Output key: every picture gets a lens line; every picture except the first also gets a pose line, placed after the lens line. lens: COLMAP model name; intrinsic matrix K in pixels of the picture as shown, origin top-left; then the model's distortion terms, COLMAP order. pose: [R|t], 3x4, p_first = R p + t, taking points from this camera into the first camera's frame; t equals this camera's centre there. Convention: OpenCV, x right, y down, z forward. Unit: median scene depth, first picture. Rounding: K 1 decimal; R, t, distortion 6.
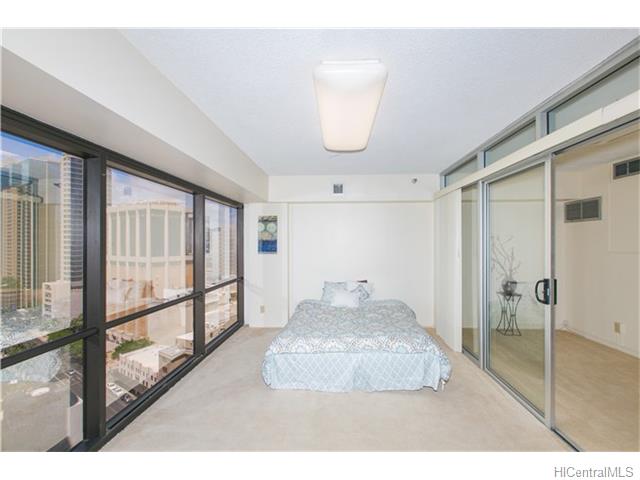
lens RADIAL K [[282.2, 0, 320.7], [0, 282.2, 238.0], [0, 0, 1]] dist [-0.002778, -0.000624]
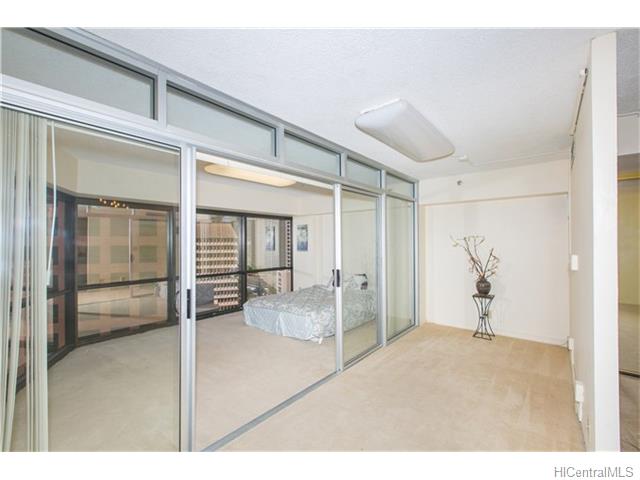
lens RADIAL K [[282.2, 0, 321.6], [0, 282.2, 239.7], [0, 0, 1]] dist [-0.002778, -0.000624]
pose [[0.789963, -0.006977, -0.613114, 0.790884], [0.007267, 0.999972, -0.002016, 0.001758], [0.613111, -0.002863, 0.789992, -0.102079]]
